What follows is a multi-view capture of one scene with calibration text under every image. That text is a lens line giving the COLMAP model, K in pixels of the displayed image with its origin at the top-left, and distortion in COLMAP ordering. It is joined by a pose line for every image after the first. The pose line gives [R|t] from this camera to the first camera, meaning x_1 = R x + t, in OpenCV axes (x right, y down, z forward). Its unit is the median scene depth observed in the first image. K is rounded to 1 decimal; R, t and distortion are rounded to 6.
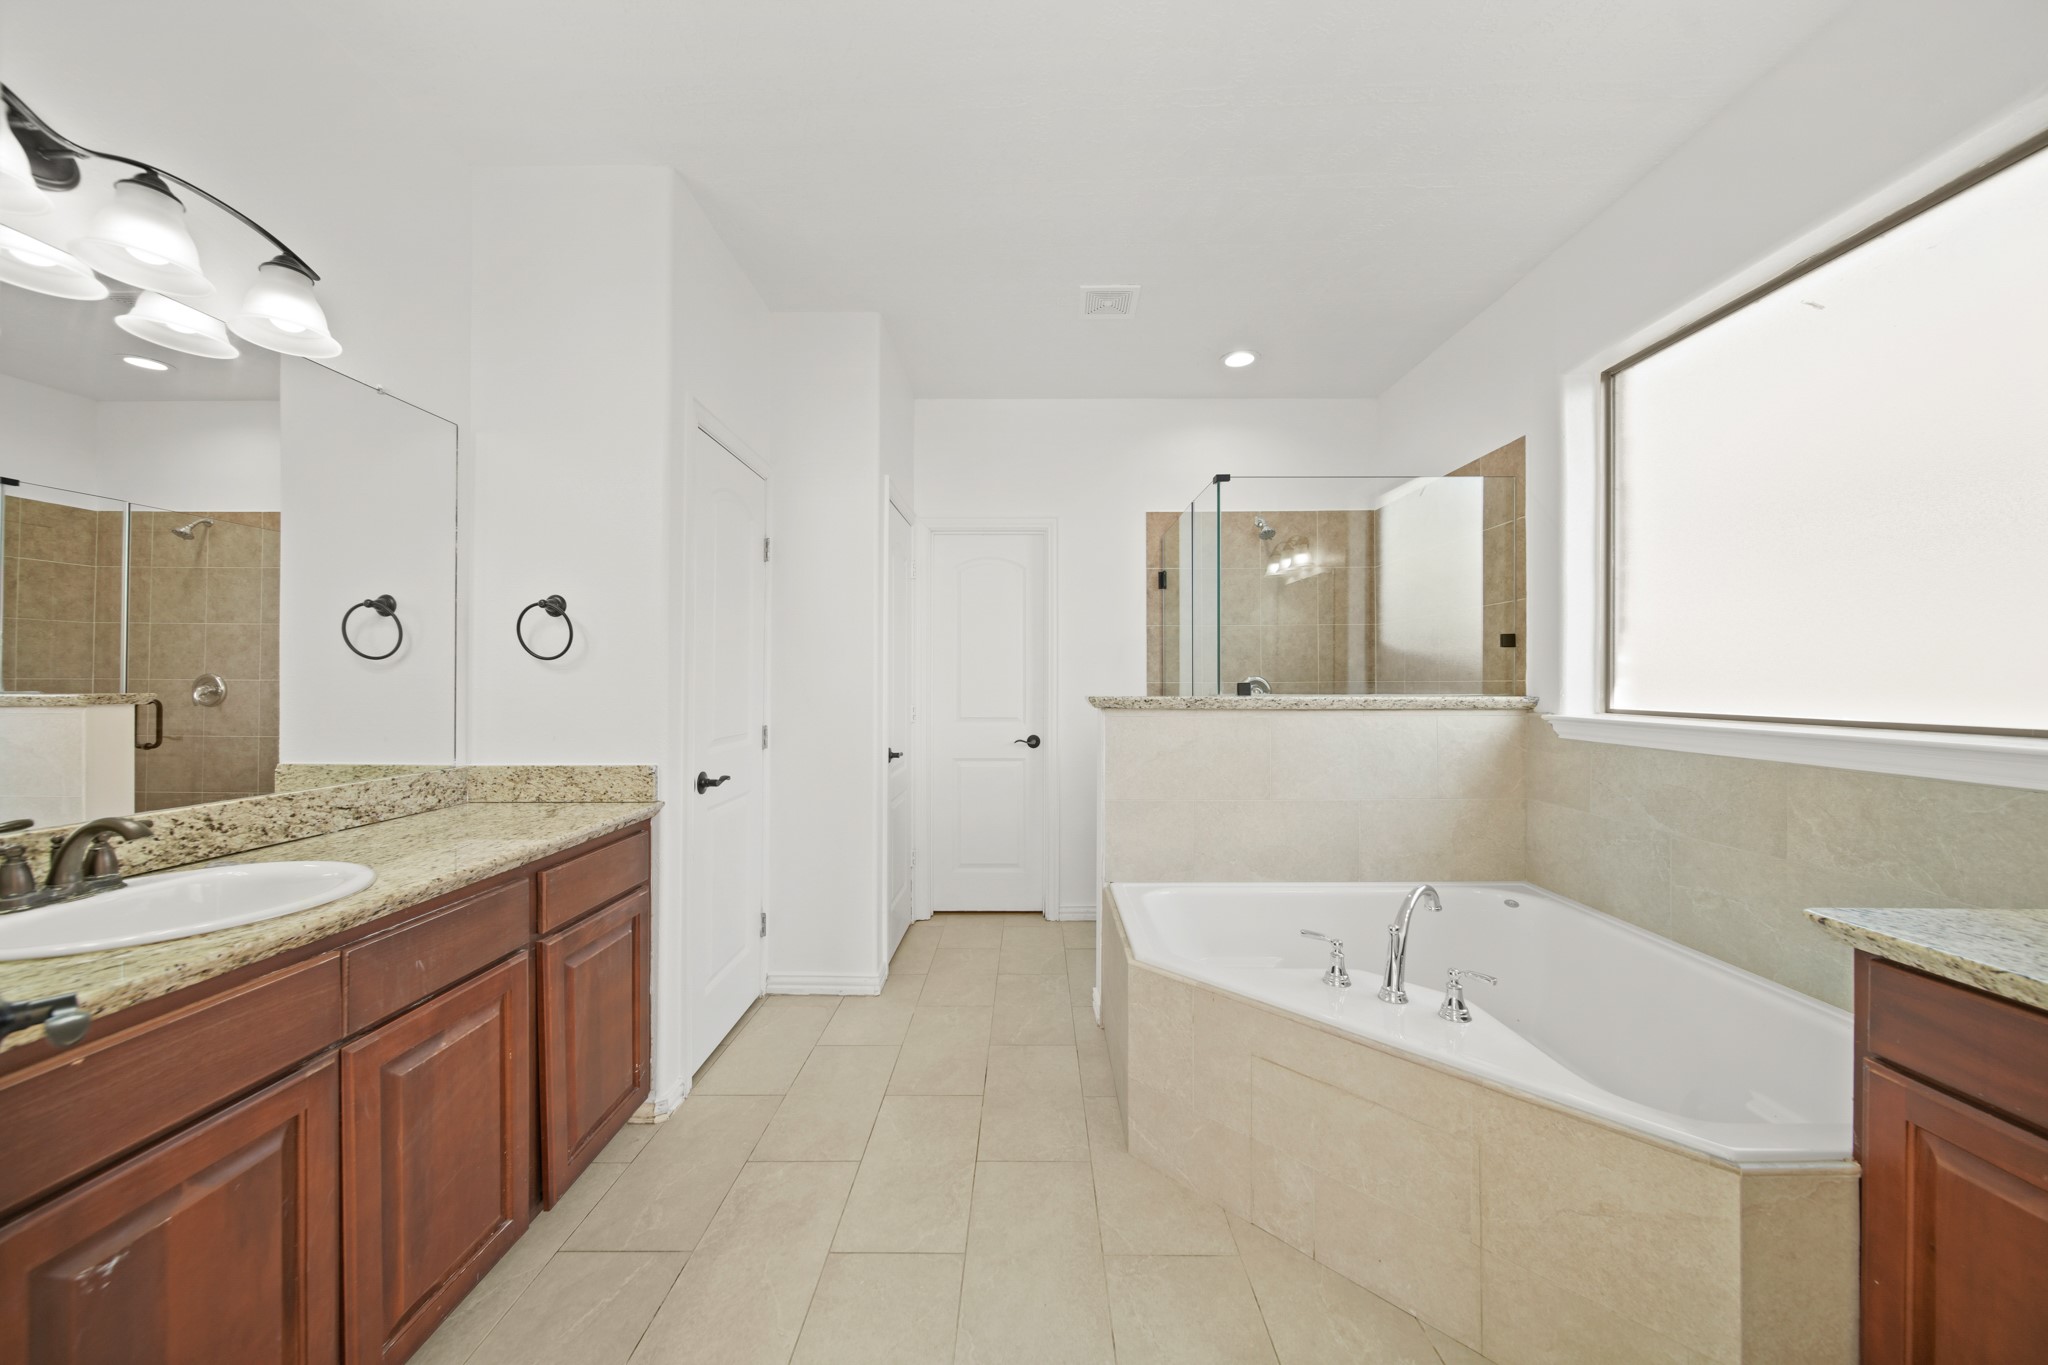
lens RADIAL K [[725.4, 0, 1029.0], [0, 725.4, 681.3], [0, 0, 1]] dist [0.001658, 0.000122]
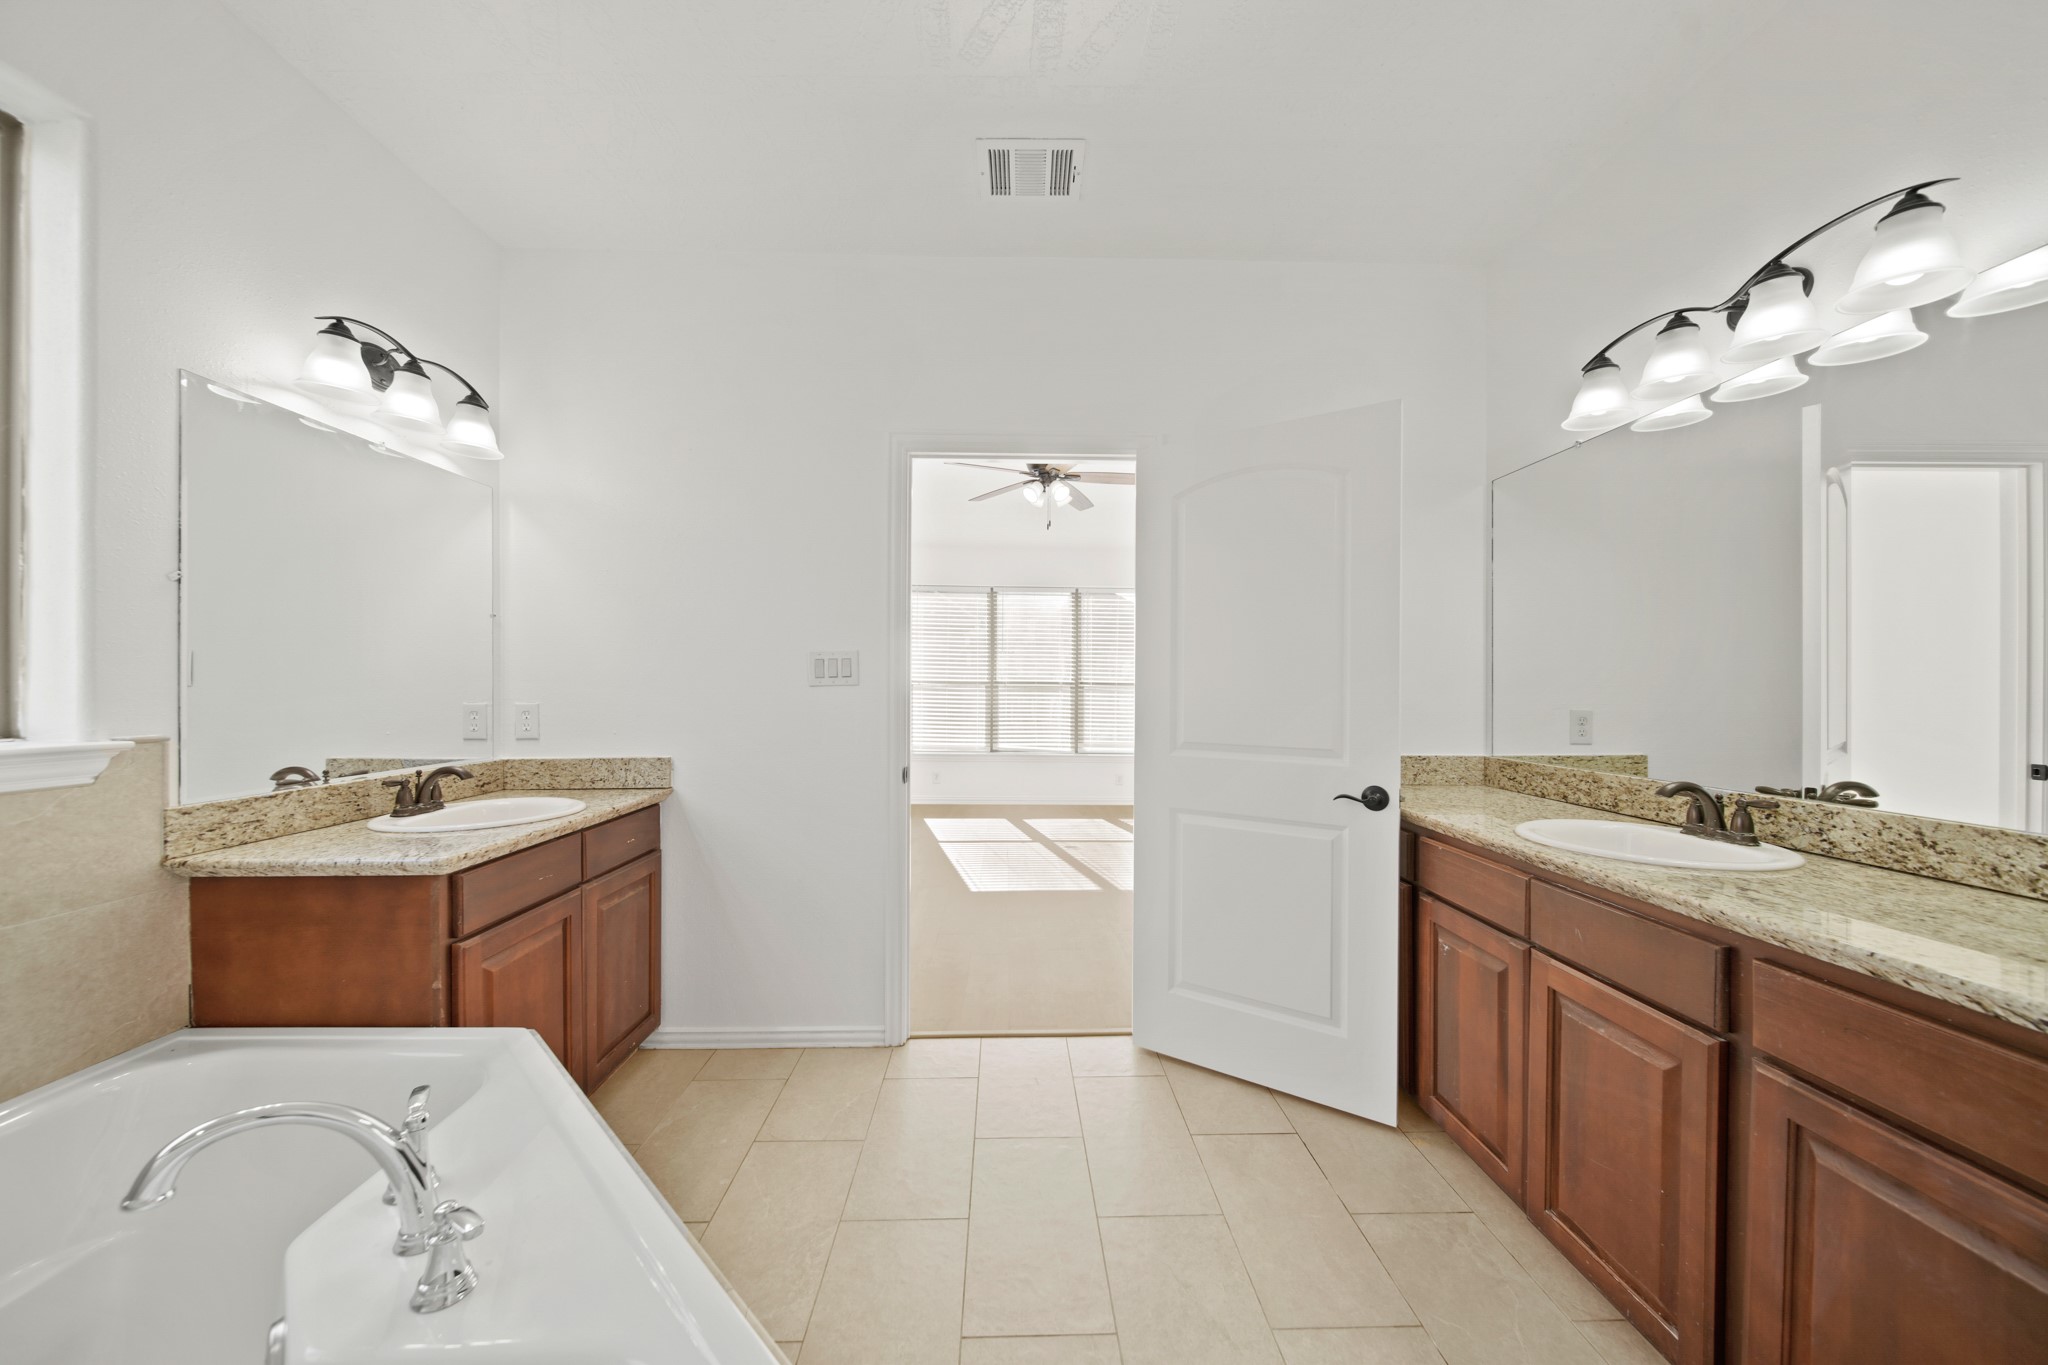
lens RADIAL K [[725.4, 0, 1029.0], [0, 725.4, 681.3], [0, 0, 1]] dist [0.001658, 0.000122]
pose [[-0.999325, -0.003810, -0.036528, 0.061919], [-0.003545, 0.999967, -0.007323, 0.004247], [0.036555, -0.007188, -0.999306, 1.924202]]
